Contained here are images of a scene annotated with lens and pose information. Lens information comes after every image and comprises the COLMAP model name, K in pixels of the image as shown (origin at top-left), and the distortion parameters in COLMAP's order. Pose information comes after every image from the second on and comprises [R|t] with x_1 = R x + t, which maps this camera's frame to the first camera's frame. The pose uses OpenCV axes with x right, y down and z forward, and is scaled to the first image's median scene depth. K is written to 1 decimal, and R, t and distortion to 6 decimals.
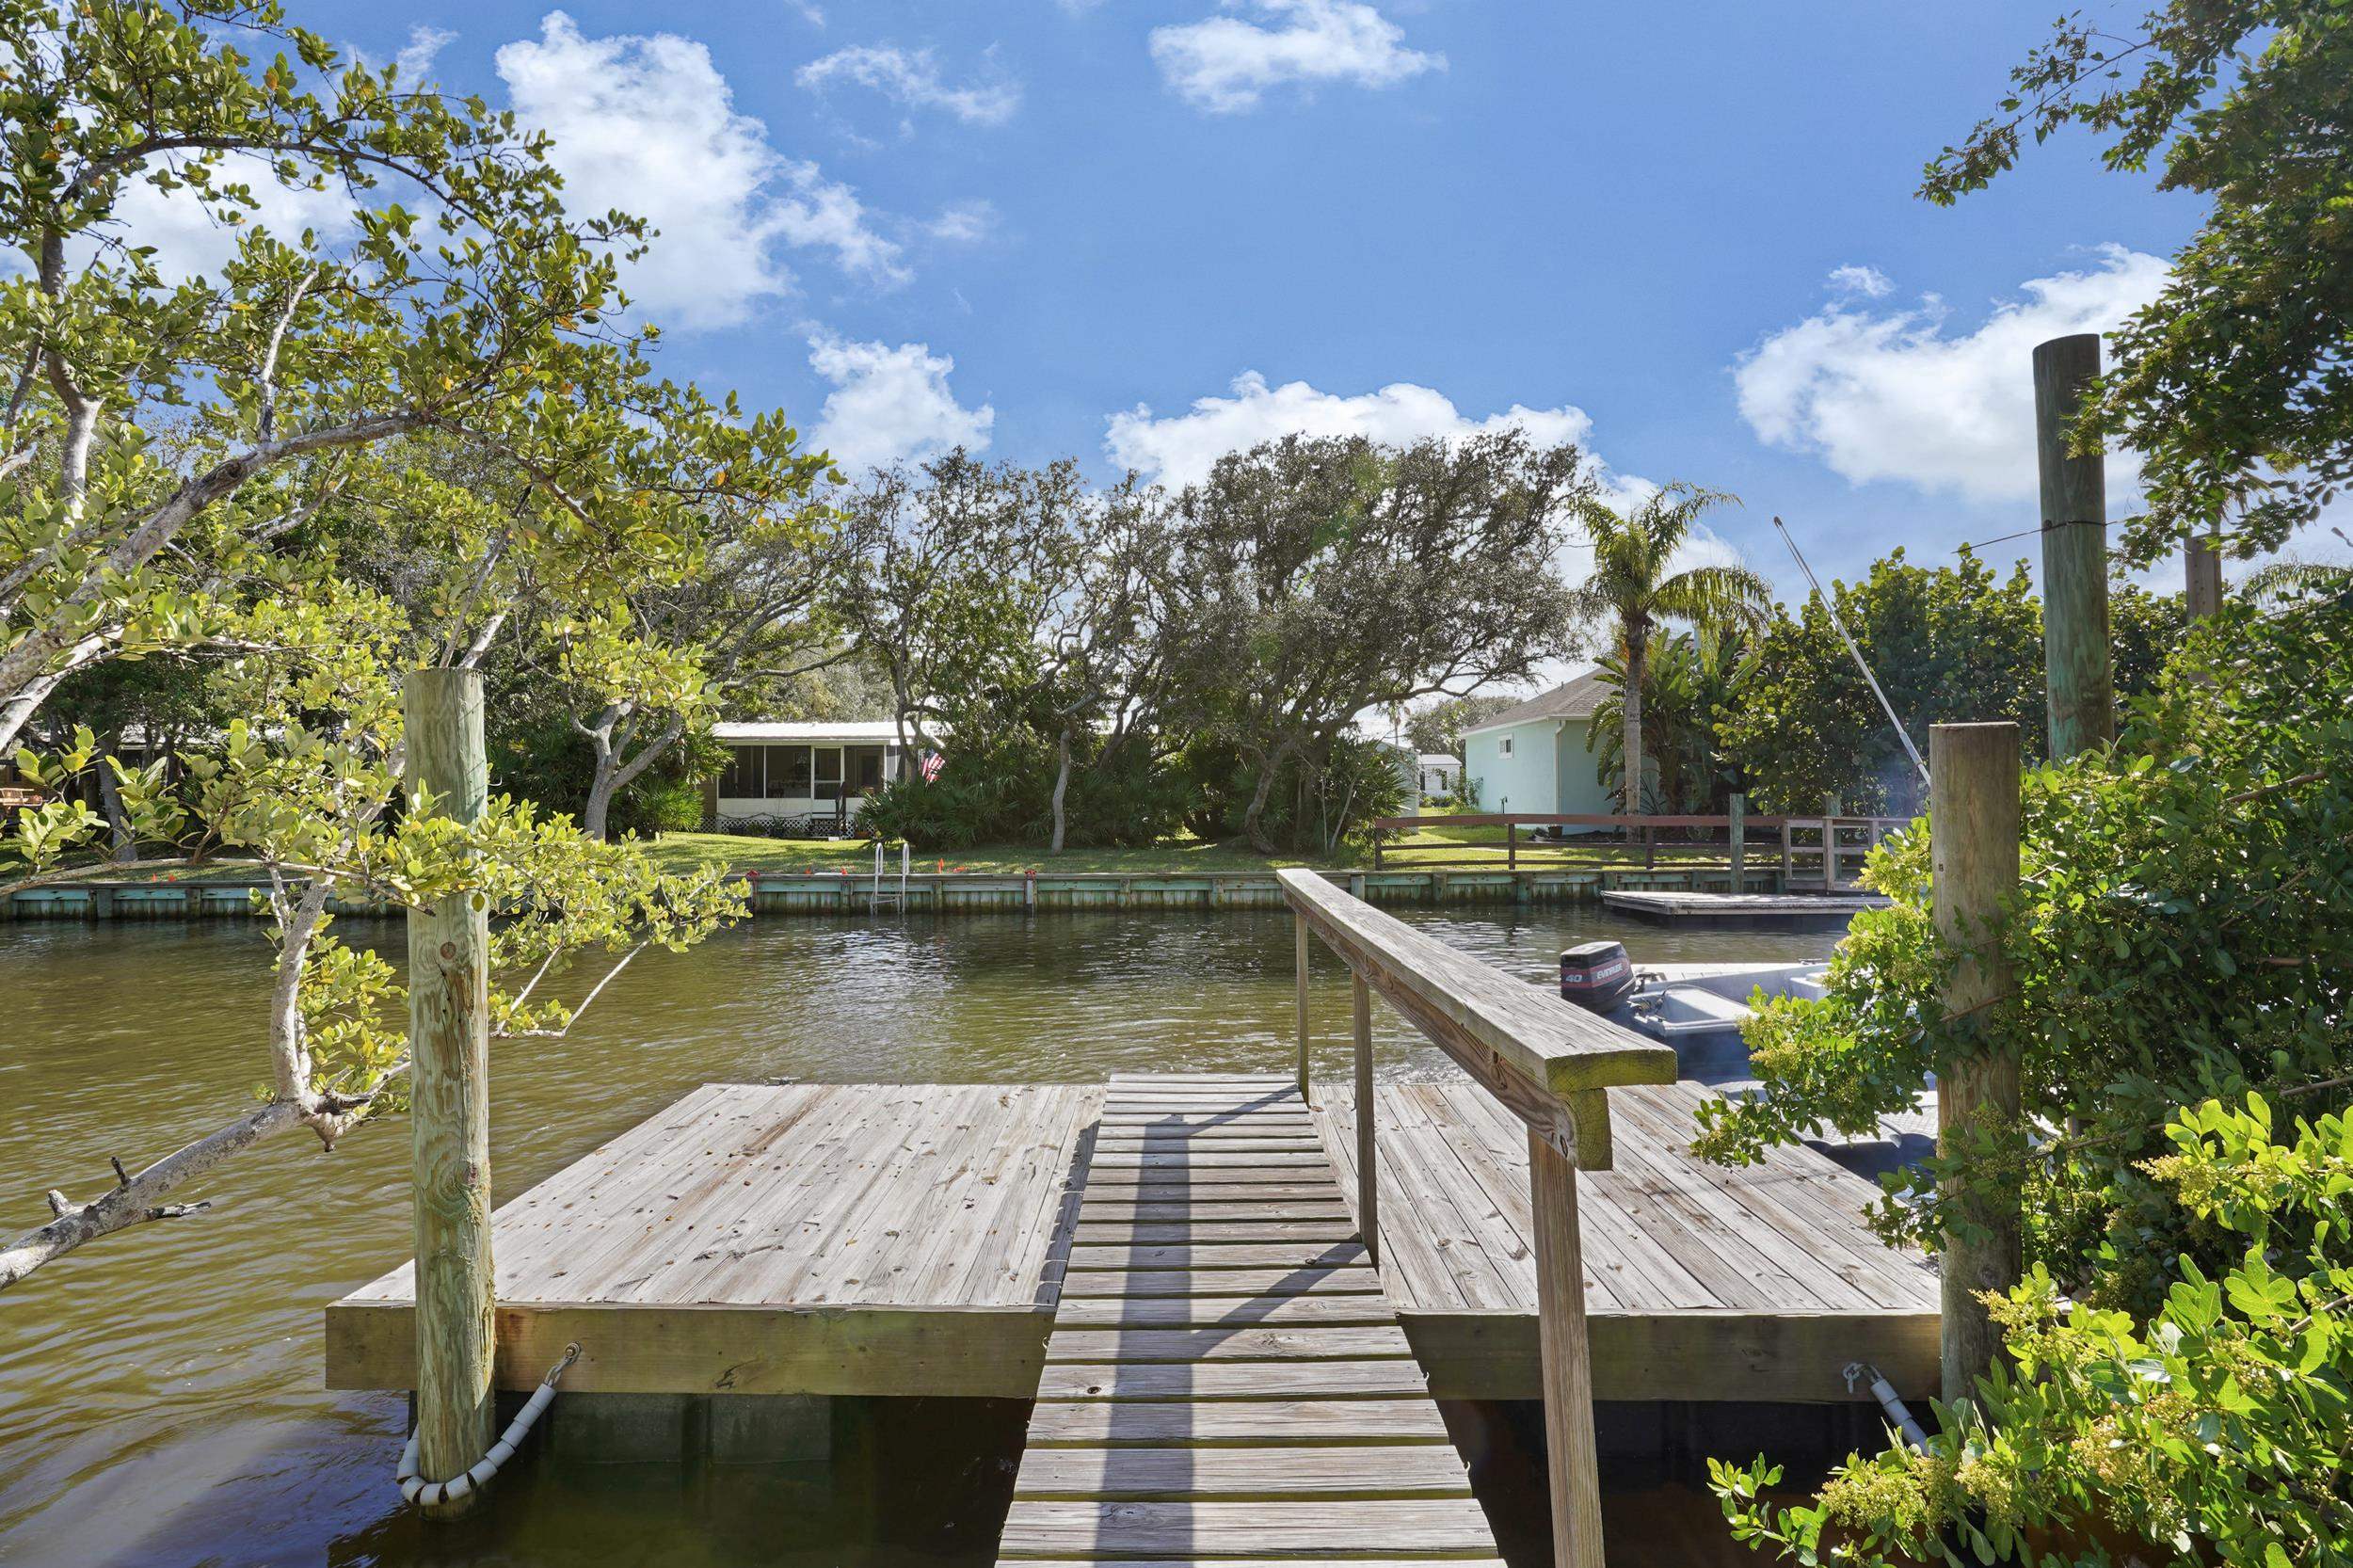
lens RADIAL K [[1106.2, 0, 1175.8], [0, 1106.2, 797.8], [0, 0, 1]] dist [-0.000434, 0.003259]
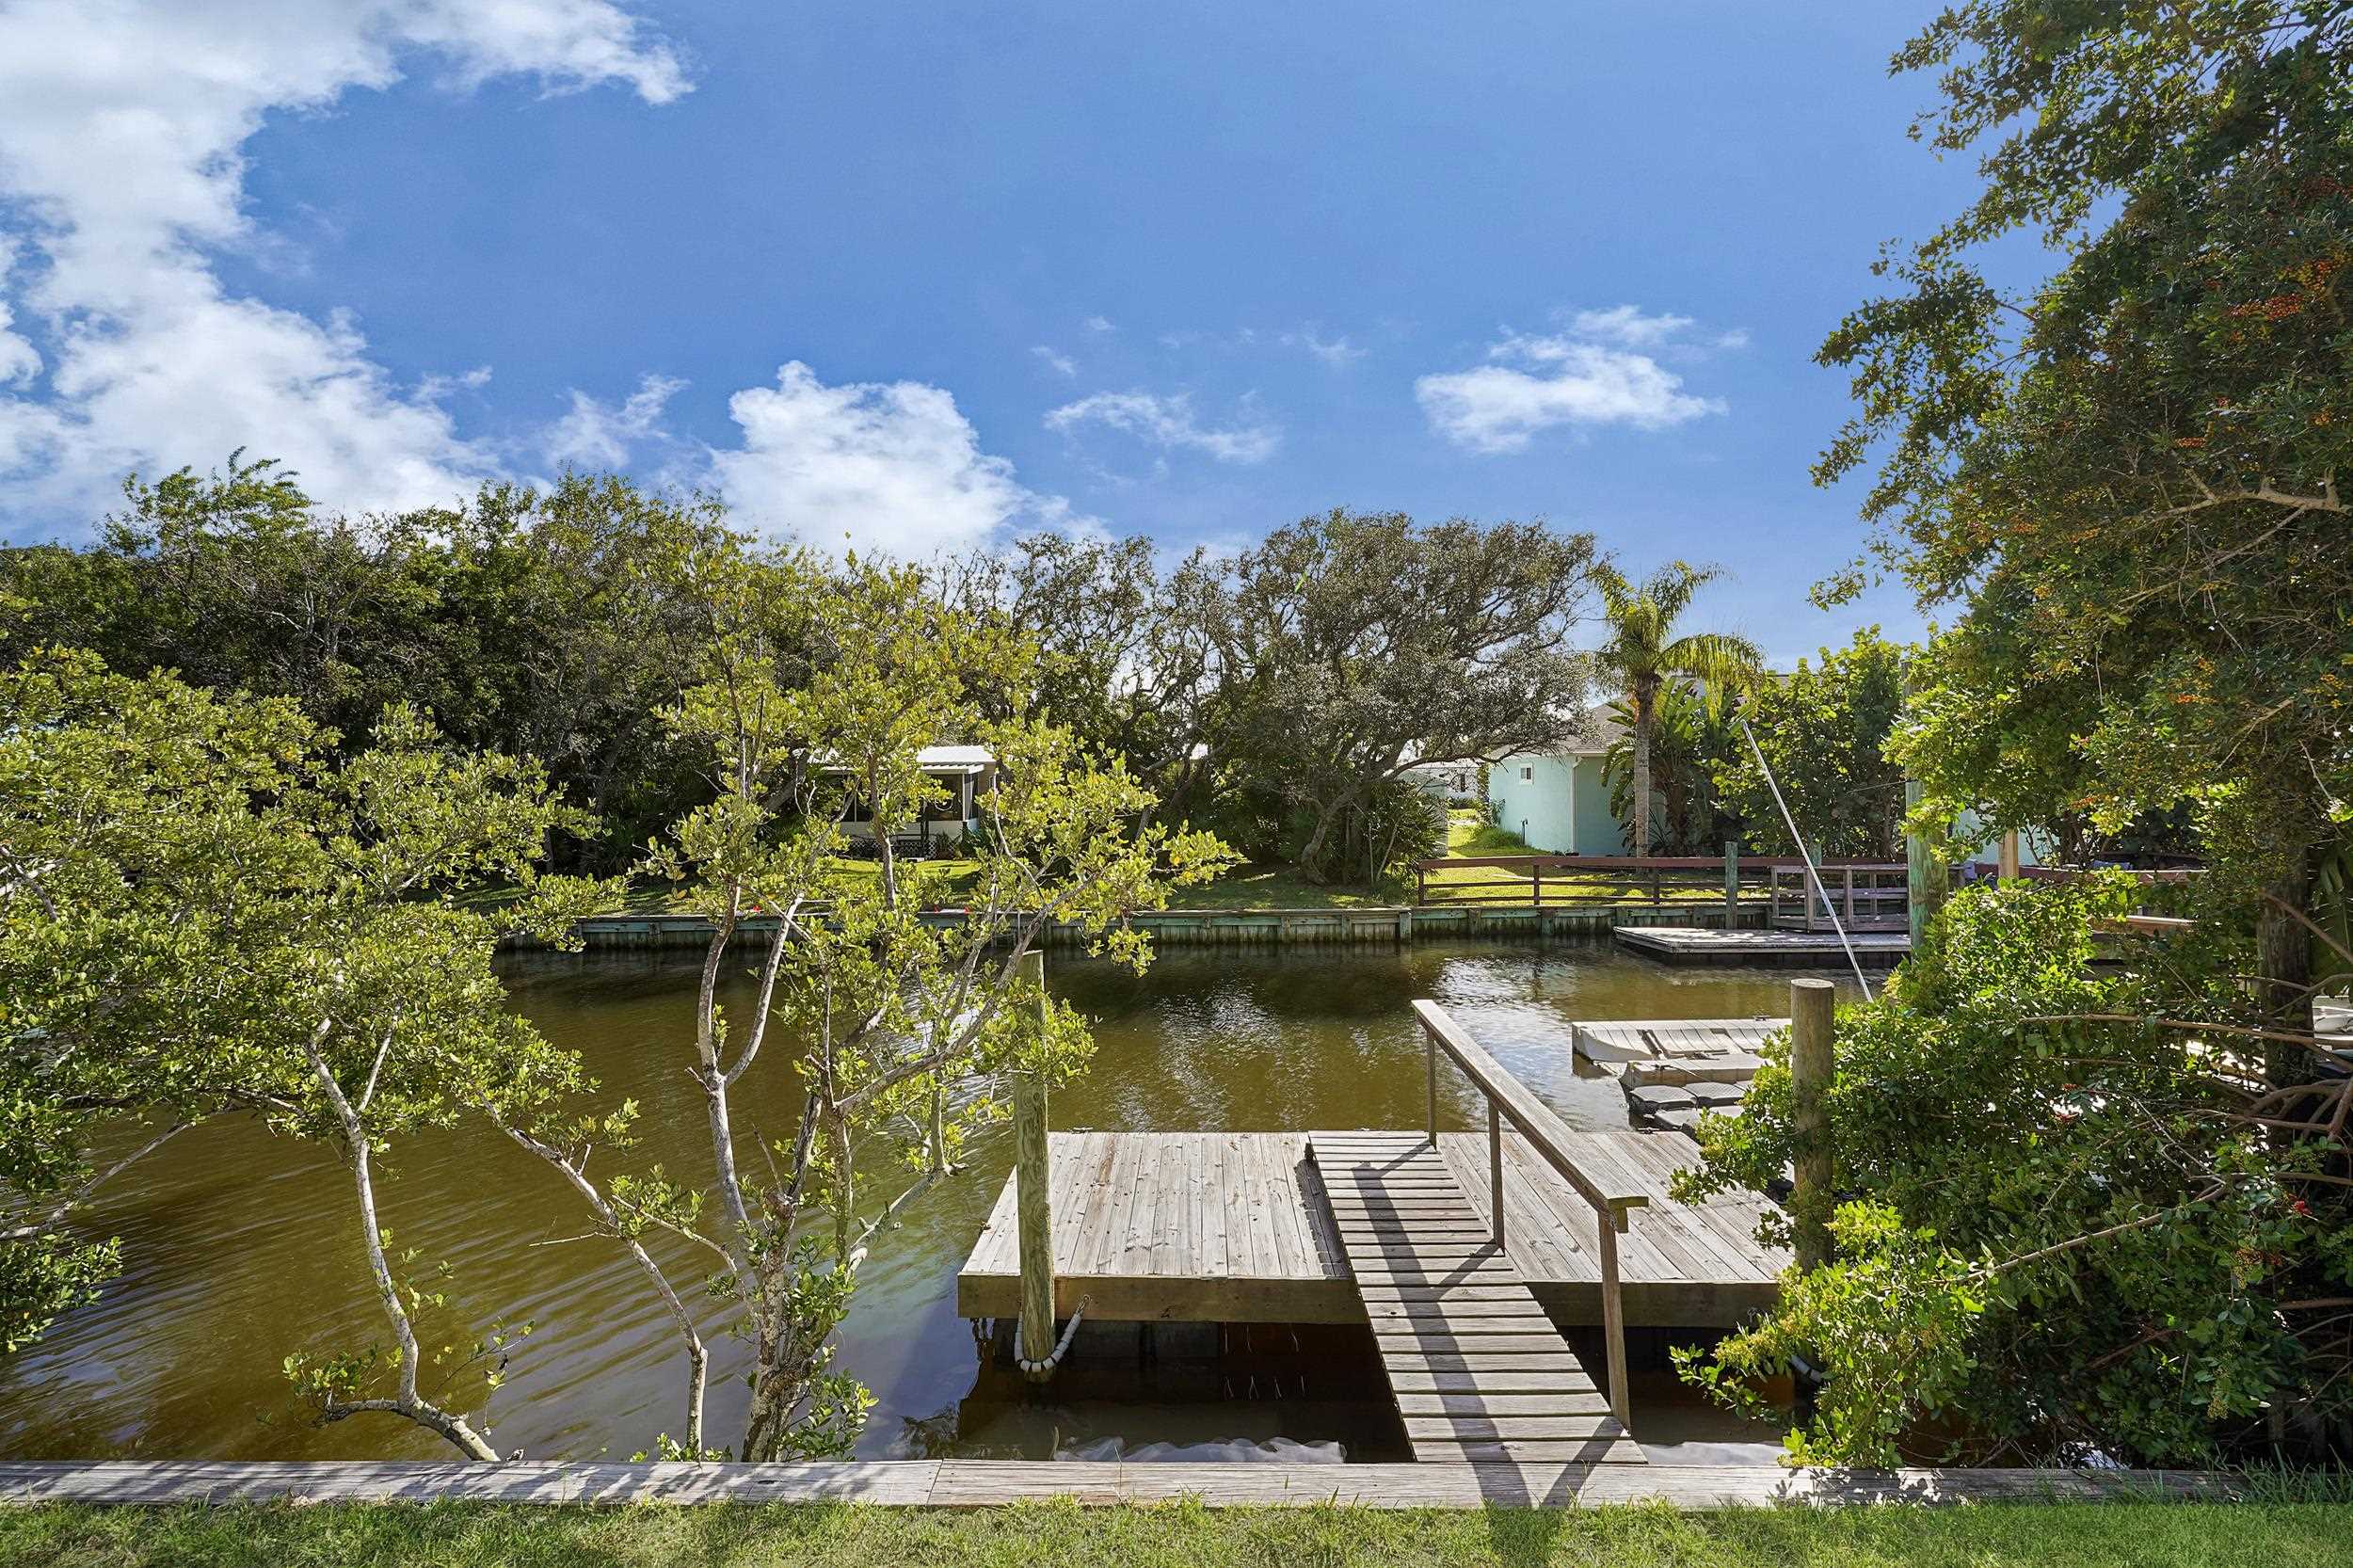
lens RADIAL K [[1106.2, 0, 1172.0], [0, 1106.2, 785.3], [0, 0, 1]] dist [-0.000434, 0.003259]
pose [[0.999940, -0.000623, -0.010970, -0.278267], [0.000740, 0.999944, 0.010592, -0.310988], [0.010963, -0.010599, 0.999884, -0.687916]]
